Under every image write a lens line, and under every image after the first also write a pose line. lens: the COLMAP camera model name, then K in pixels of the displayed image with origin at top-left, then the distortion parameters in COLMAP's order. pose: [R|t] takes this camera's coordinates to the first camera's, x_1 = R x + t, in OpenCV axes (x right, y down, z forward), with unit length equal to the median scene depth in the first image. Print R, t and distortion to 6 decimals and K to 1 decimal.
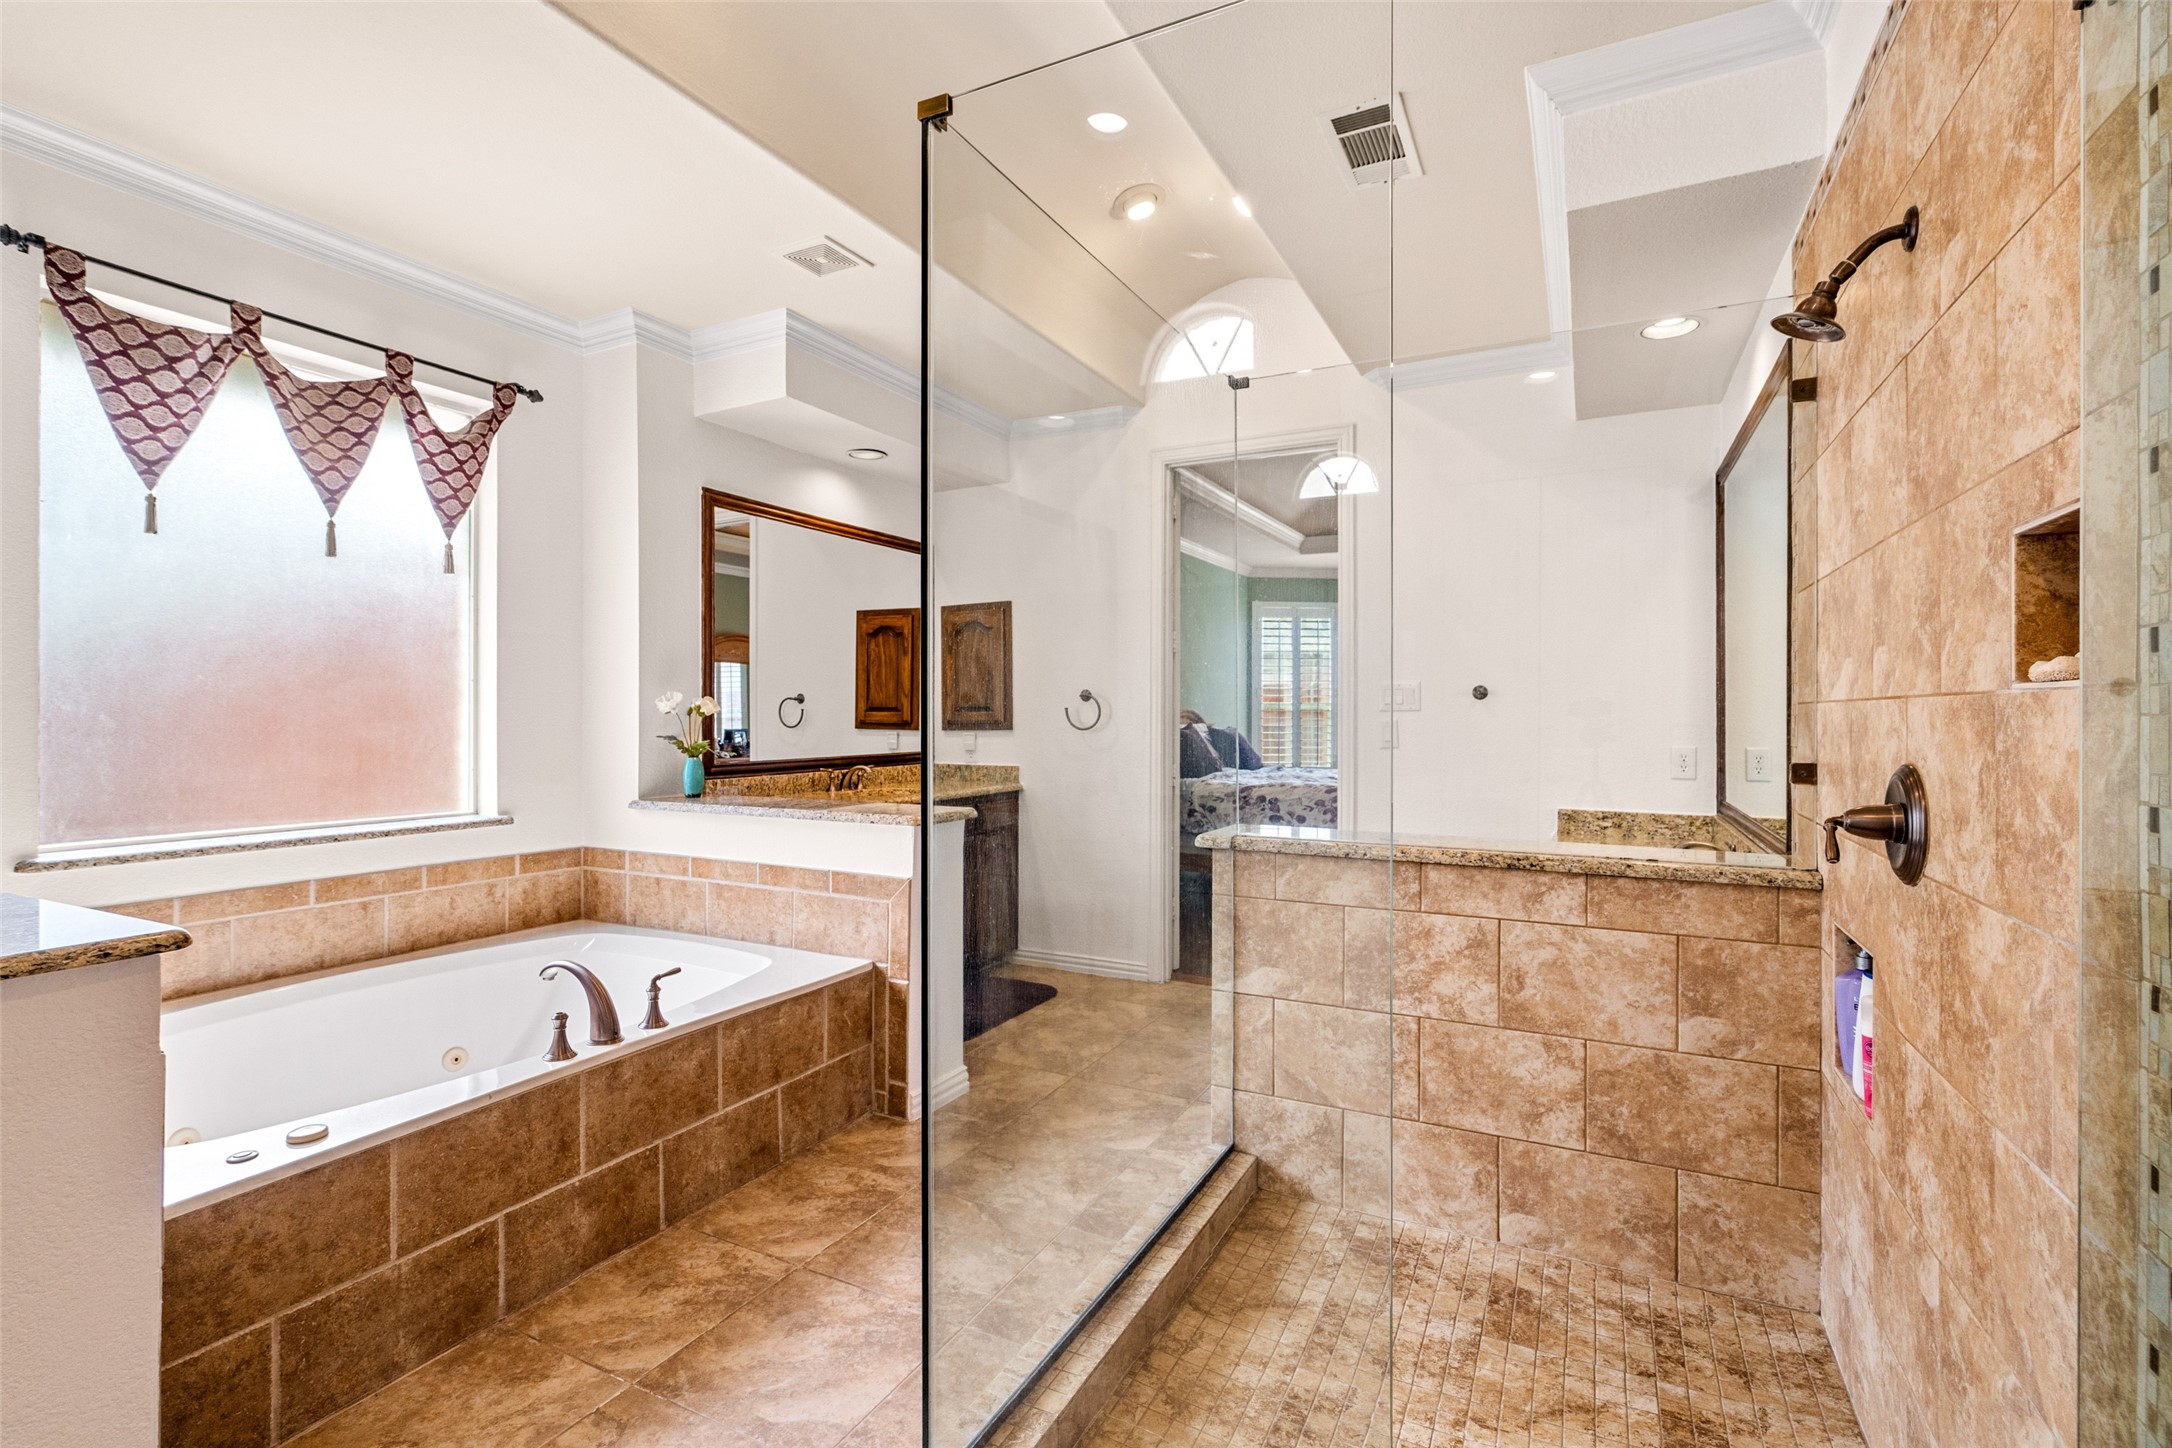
lens RADIAL K [[983.4, 0, 1082.4], [0, 983.4, 733.3], [0, 0, 1]] dist [0.000377, 0.000321]
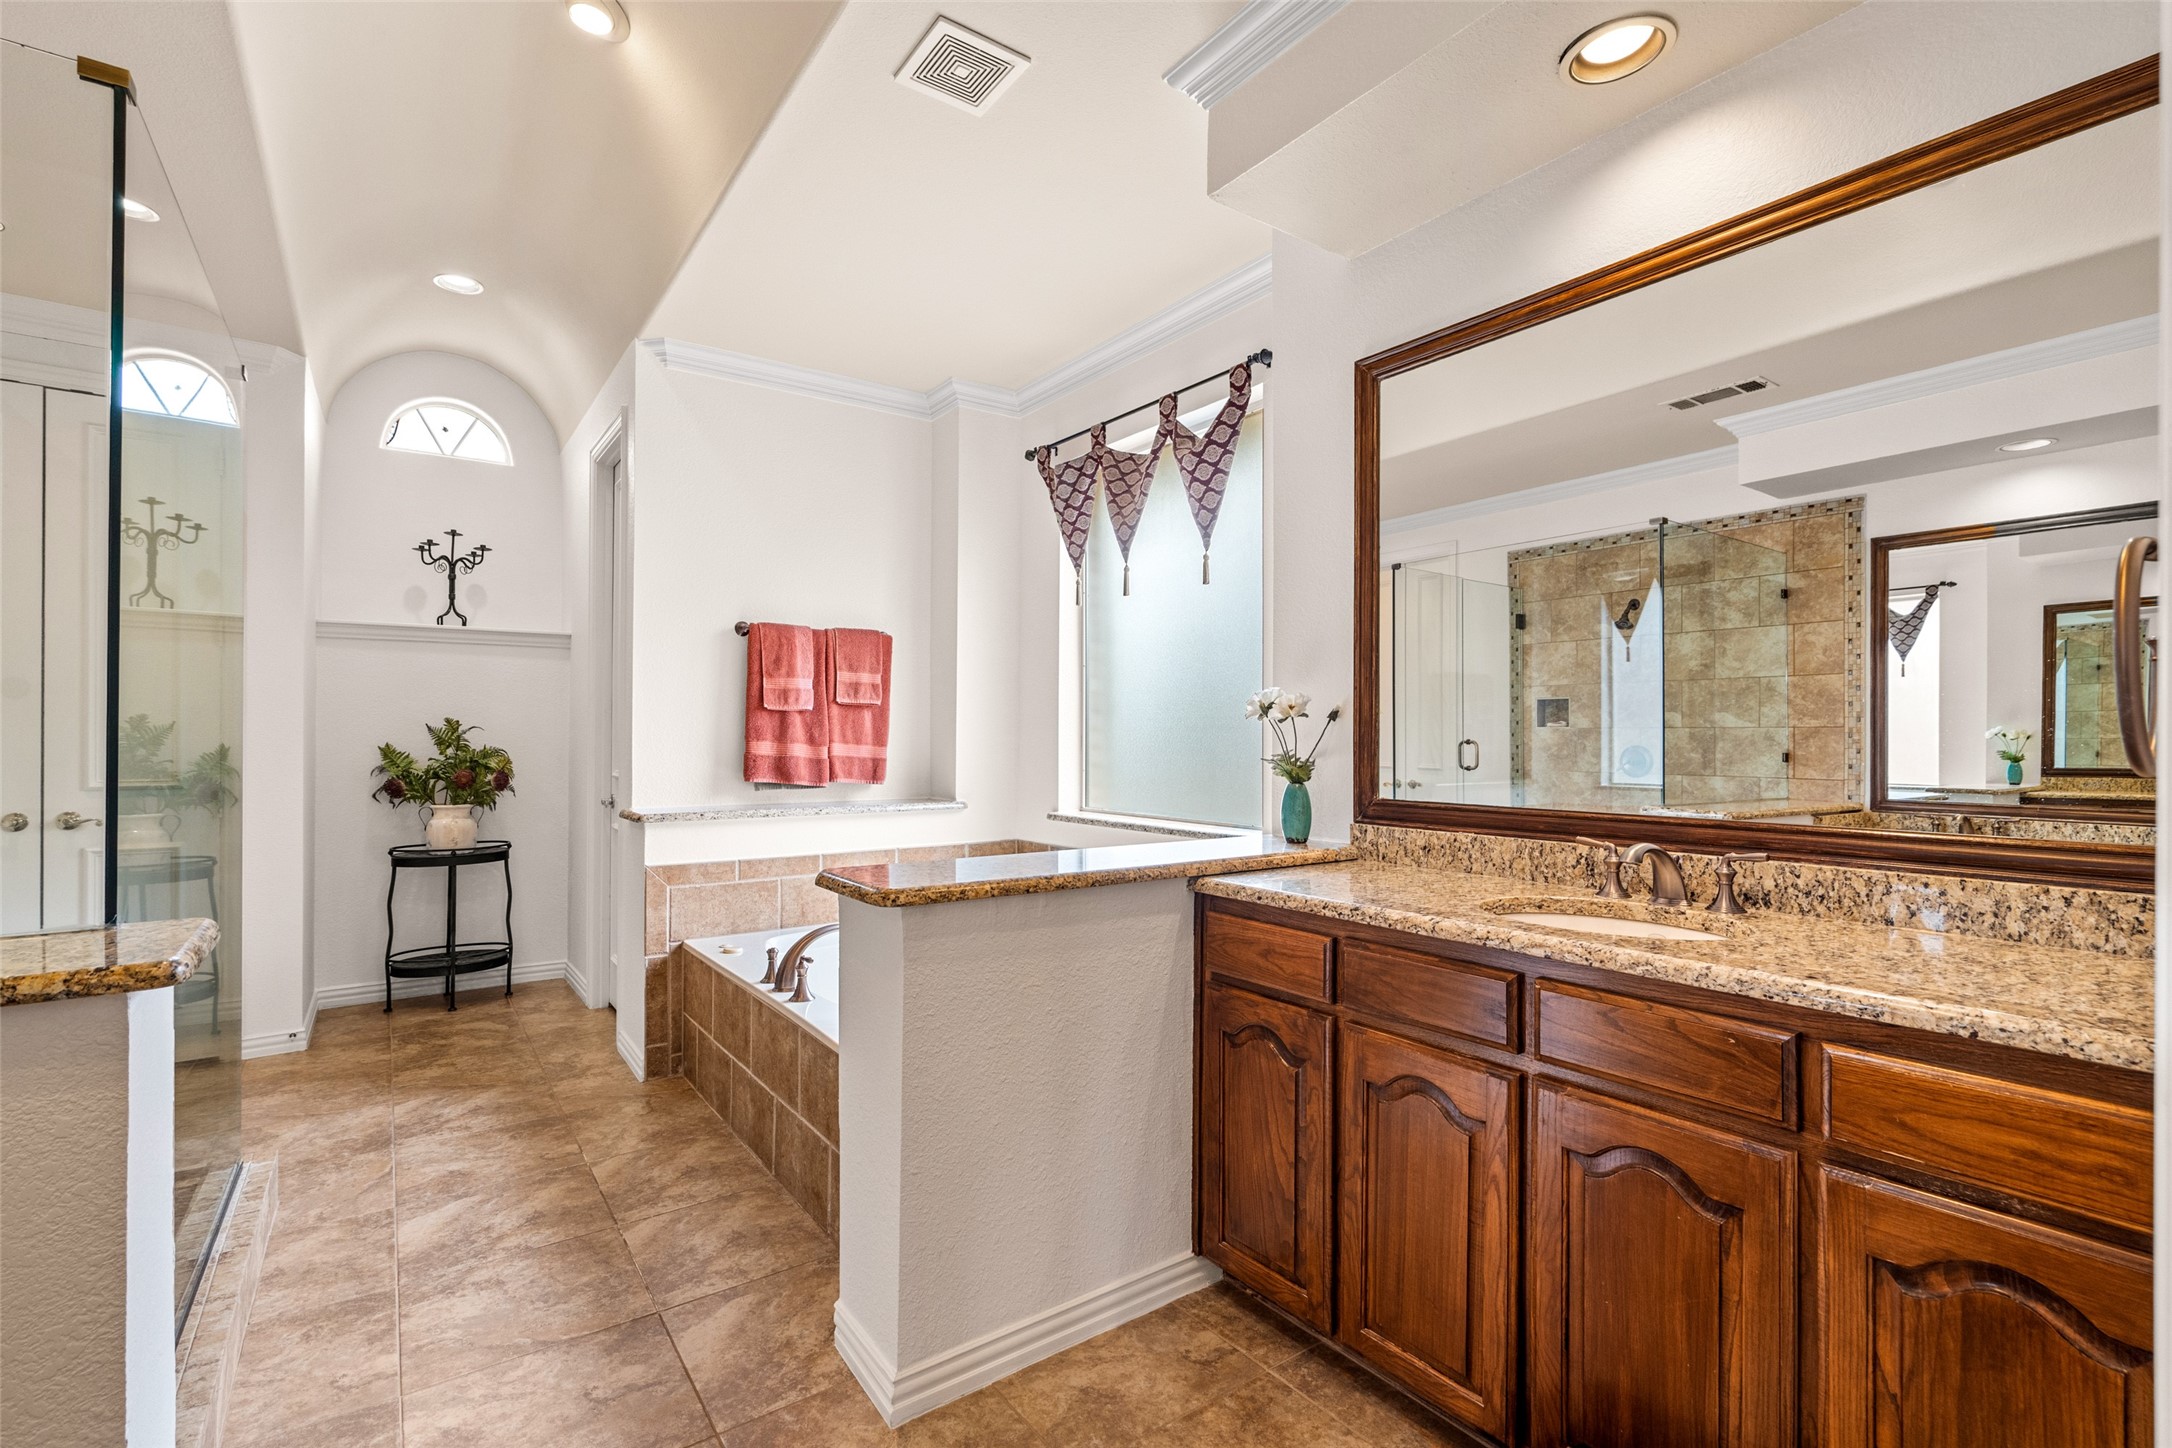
lens RADIAL K [[983.4, 0, 1082.4], [0, 983.4, 733.3], [0, 0, 1]] dist [0.000377, 0.000321]
pose [[-0.456099, 0.005869, -0.889910, 0.443352], [-0.014188, 0.999803, 0.013865, -0.028127], [0.889816, 0.018950, -0.455925, 1.930099]]
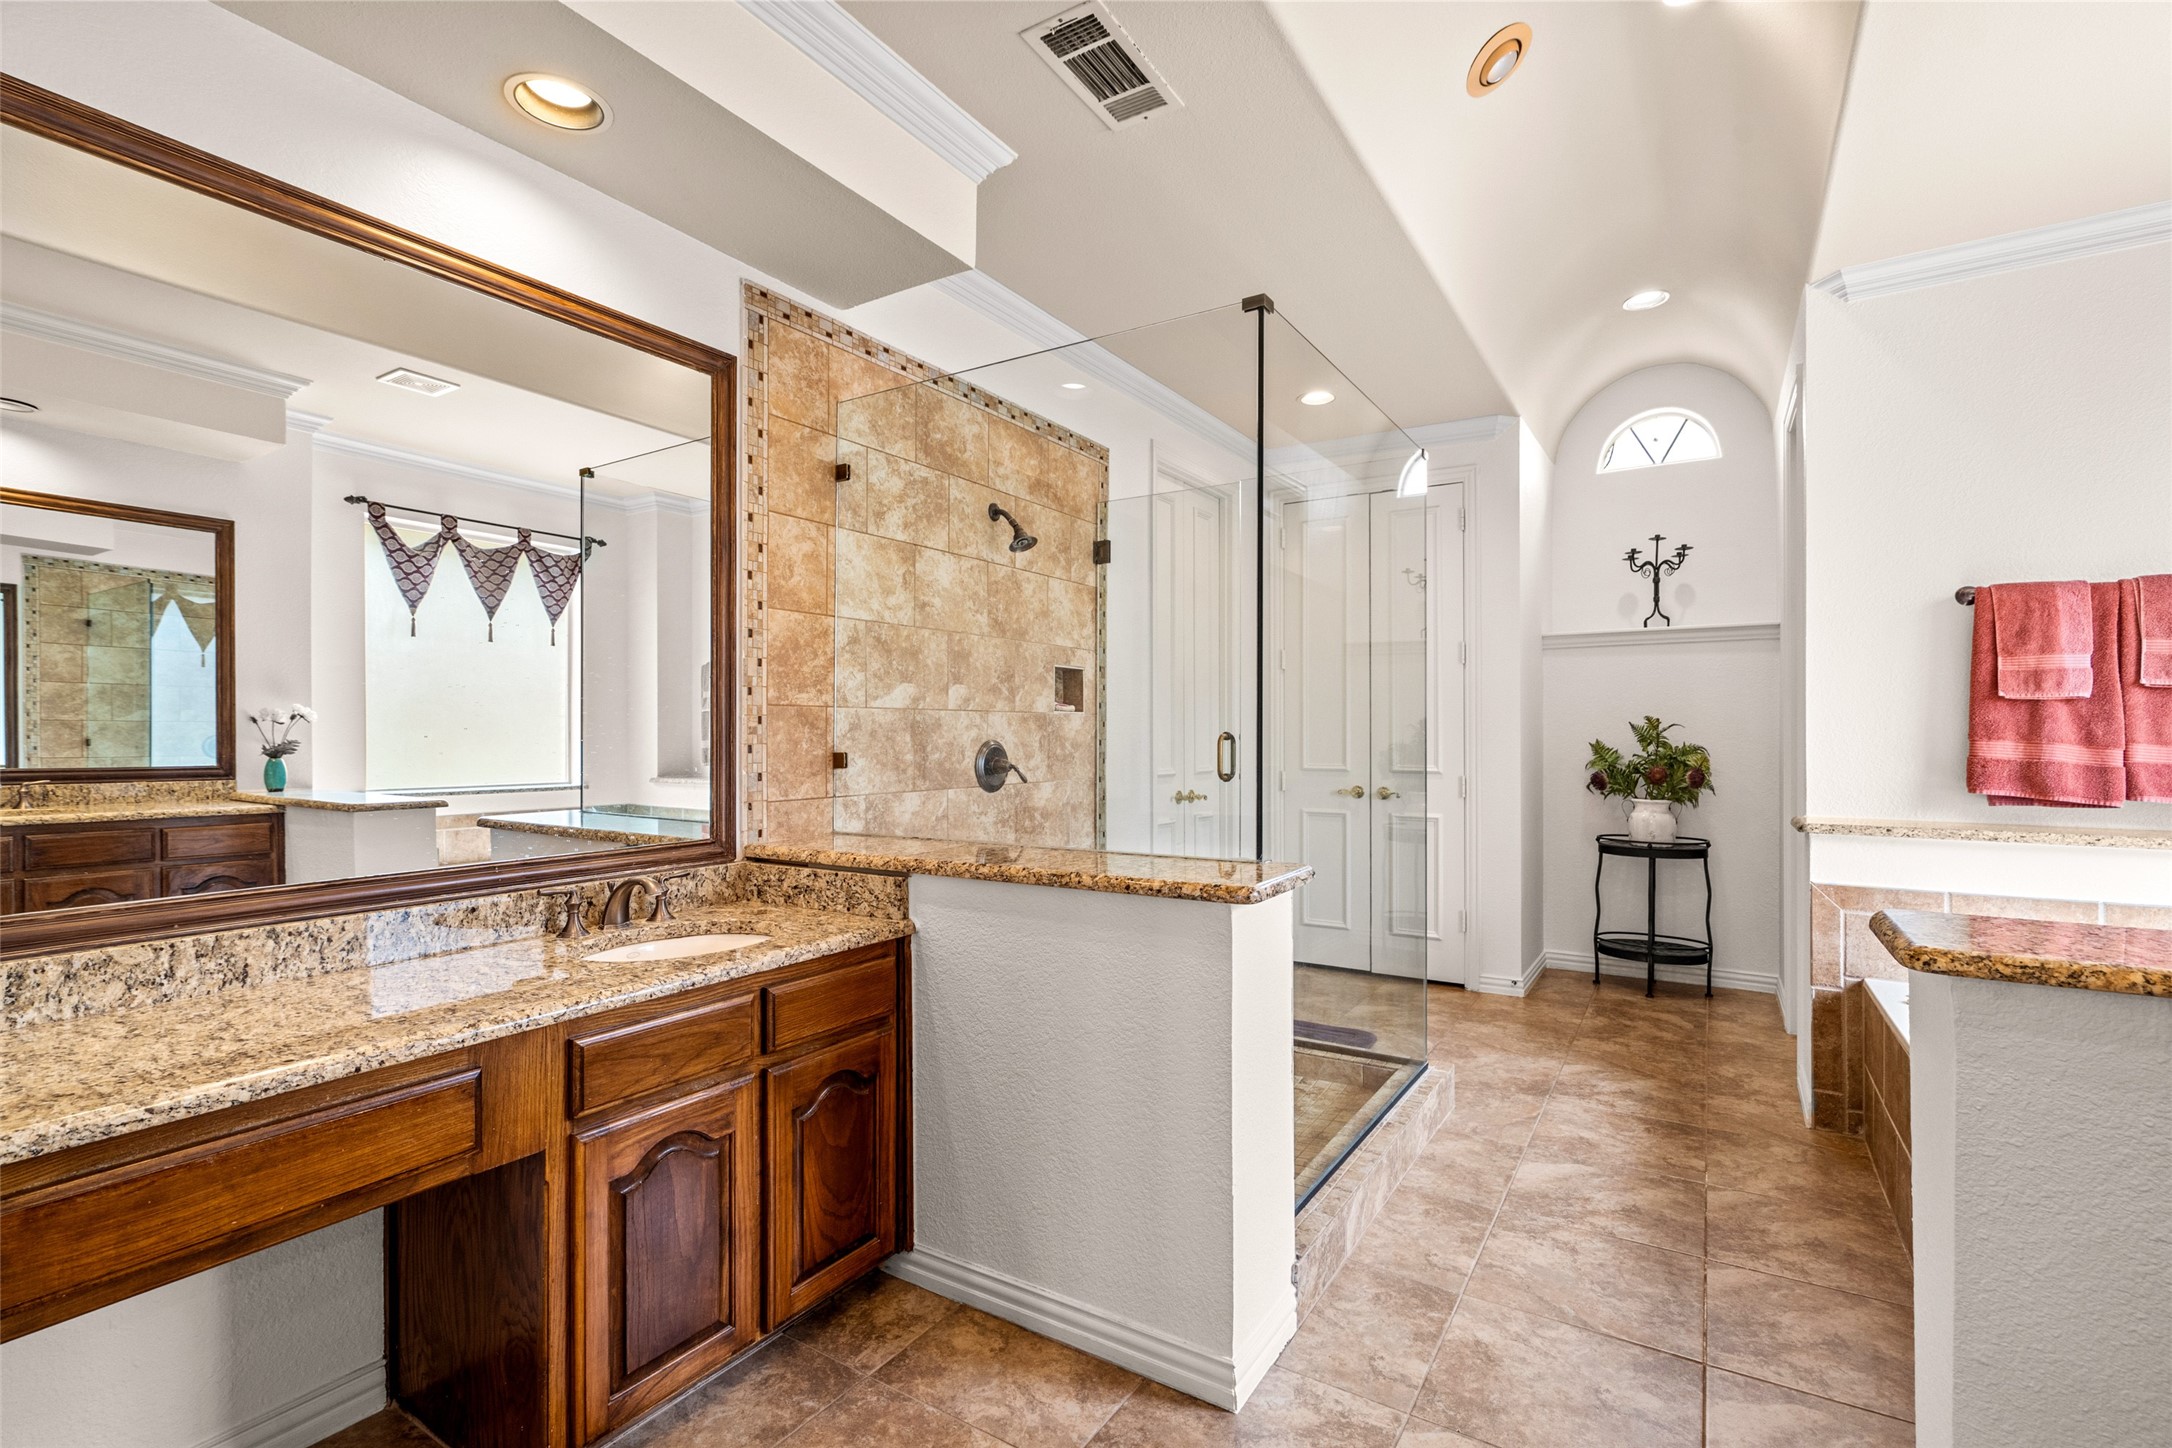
lens RADIAL K [[975.3, 0, 1086.0], [0, 975.3, 724.0], [0, 0, 1]] dist [0.000251, -0.000067]
pose [[-0.995743, 0.010126, 0.091610, 0.253829], [0.011138, 0.999882, 0.010540, -0.031683], [-0.091492, 0.011515, -0.995739, 2.043496]]
